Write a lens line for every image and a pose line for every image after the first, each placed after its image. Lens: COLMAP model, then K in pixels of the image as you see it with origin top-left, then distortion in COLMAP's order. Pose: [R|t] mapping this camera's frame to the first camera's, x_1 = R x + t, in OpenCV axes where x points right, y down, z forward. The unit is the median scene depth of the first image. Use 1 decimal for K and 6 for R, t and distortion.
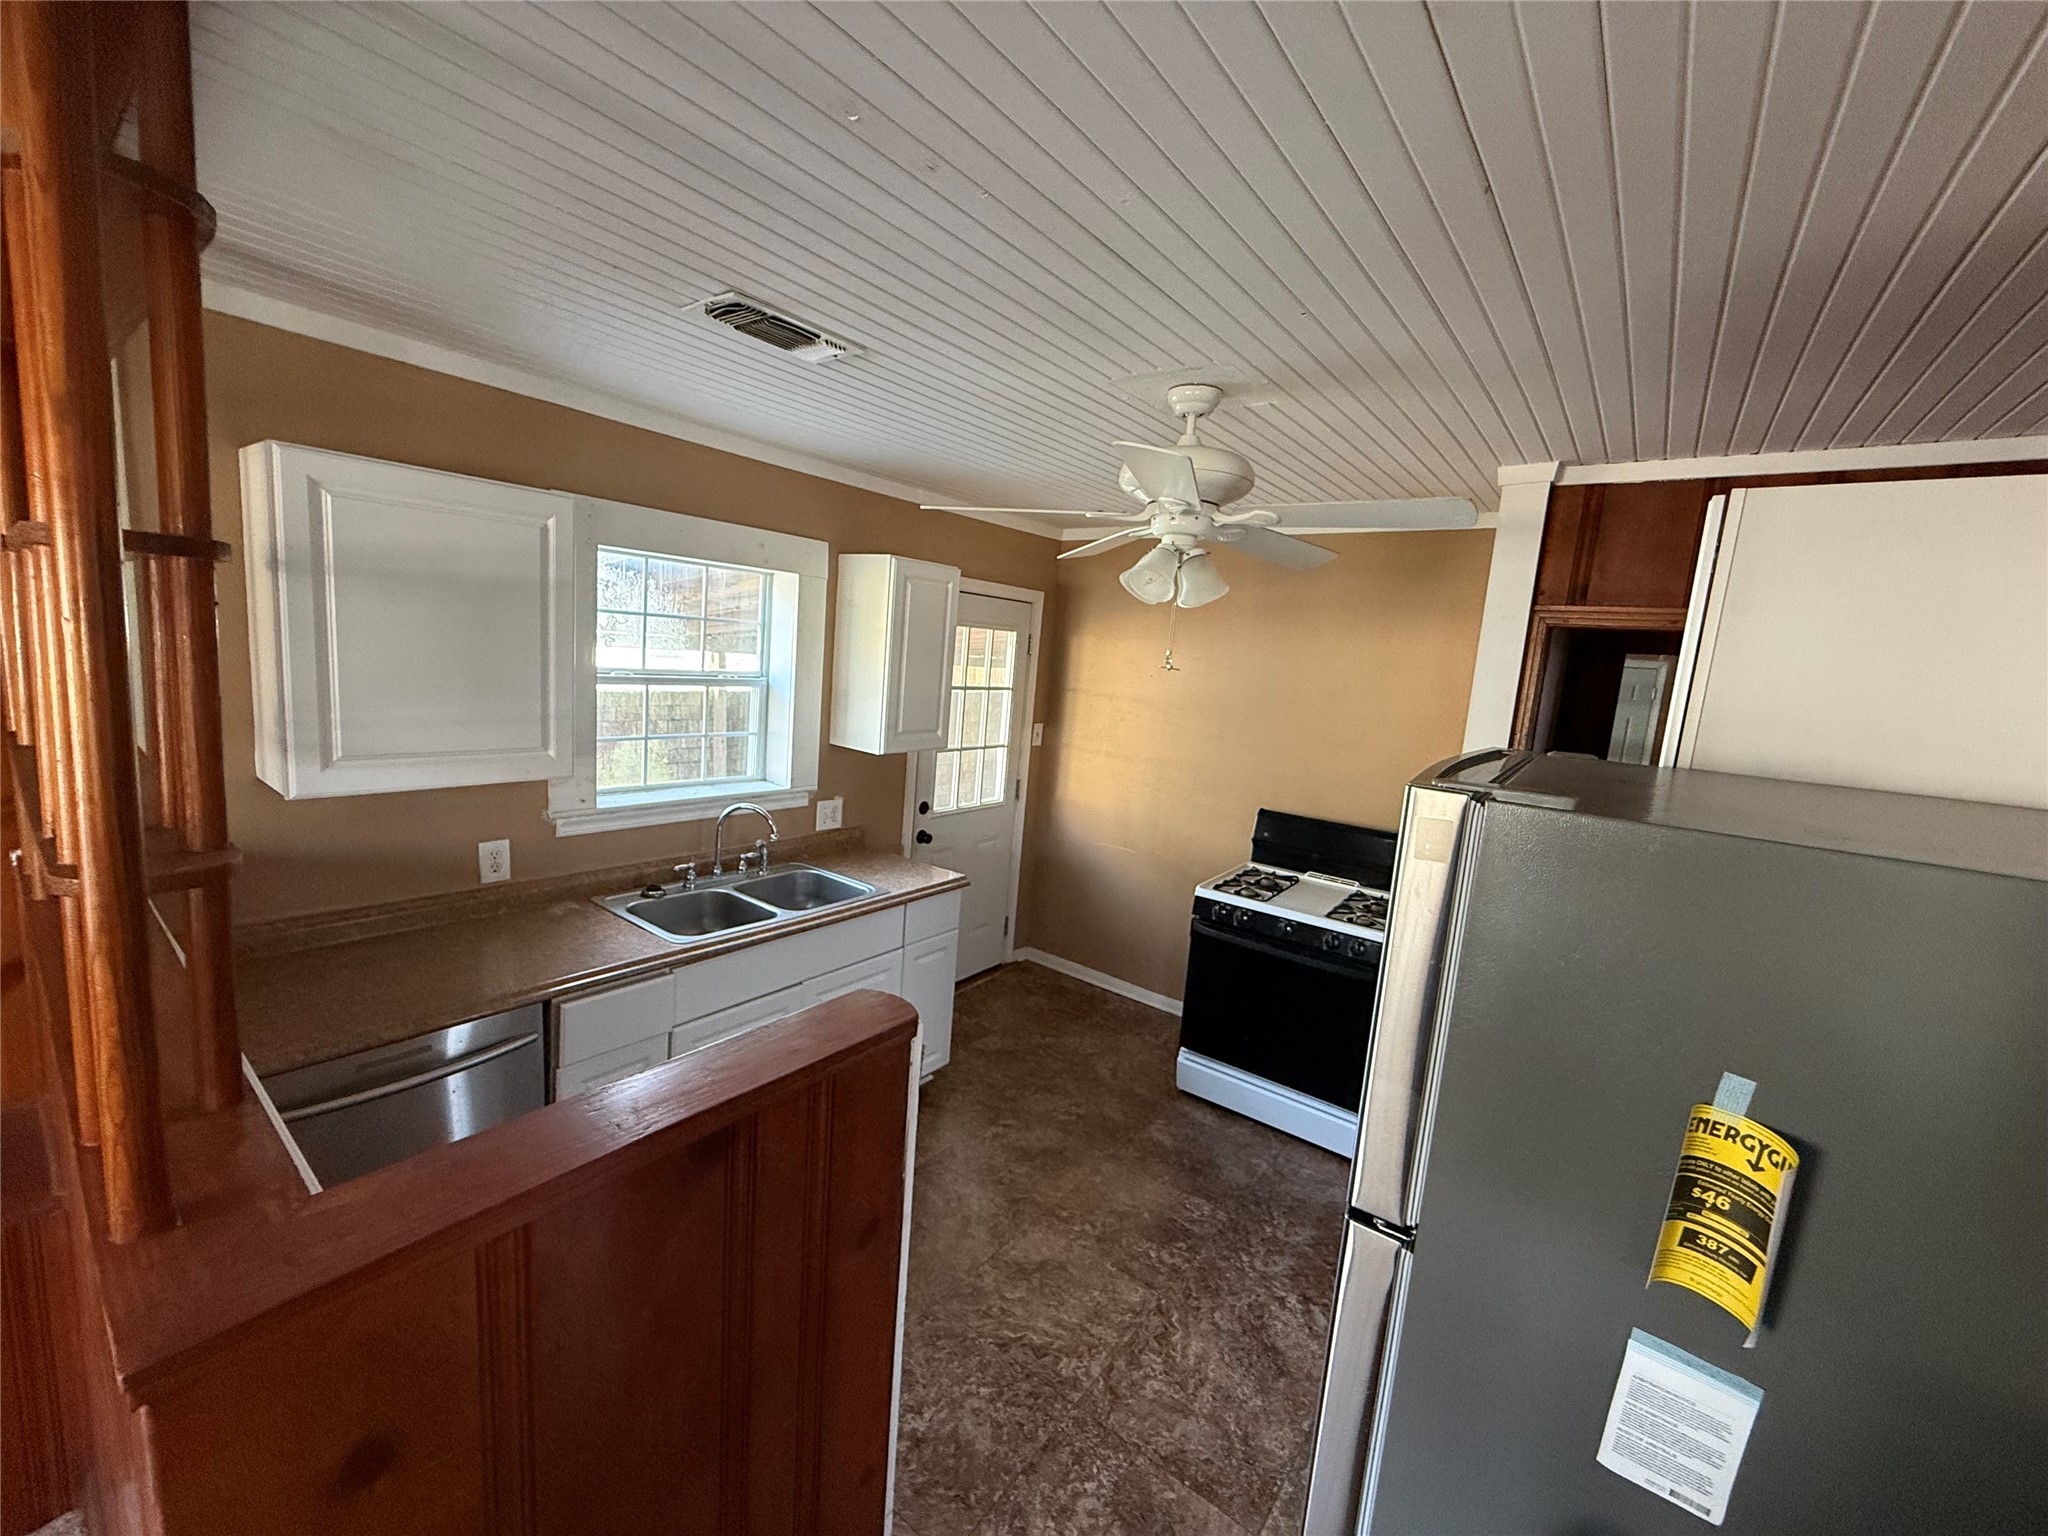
lens RADIAL K [[816.9, 0, 1017.1], [0, 816.9, 766.0], [0, 0, 1]] dist [-0.000451, 0.000075]
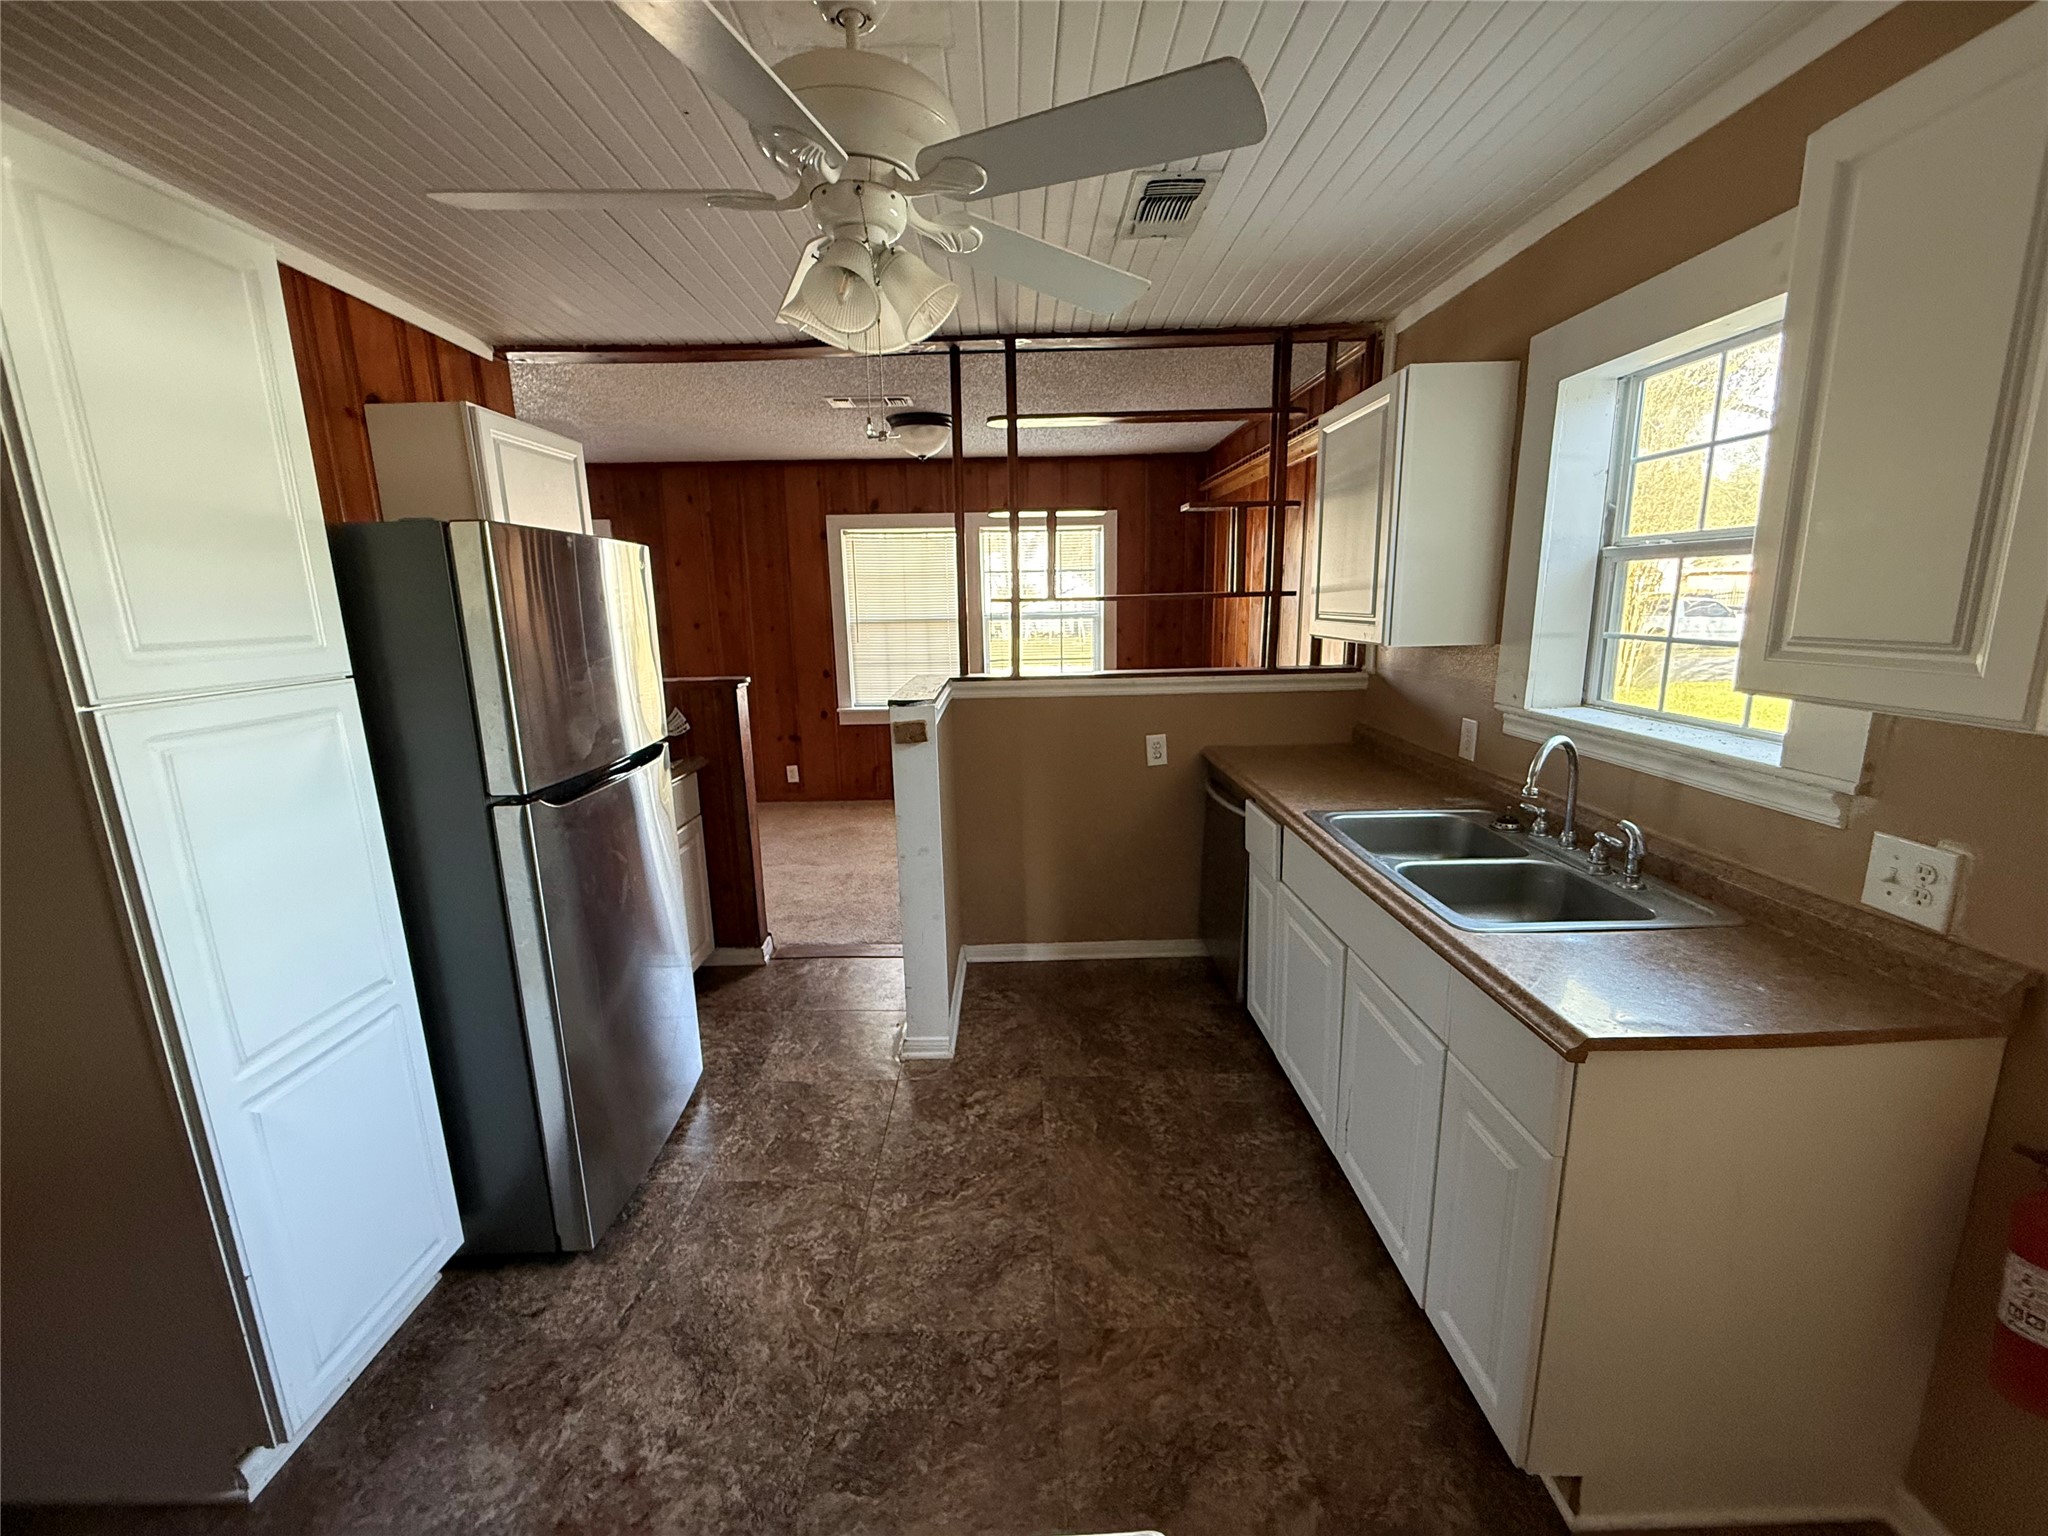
lens RADIAL K [[816.9, 0, 1020.1], [0, 816.9, 765.1], [0, 0, 1]] dist [-0.000451, 0.000075]
pose [[-0.783915, 0.067986, -0.617135, 0.482878], [-0.124692, 0.956494, 0.263762, -0.058540], [0.608219, 0.283719, -0.741333, 1.533814]]
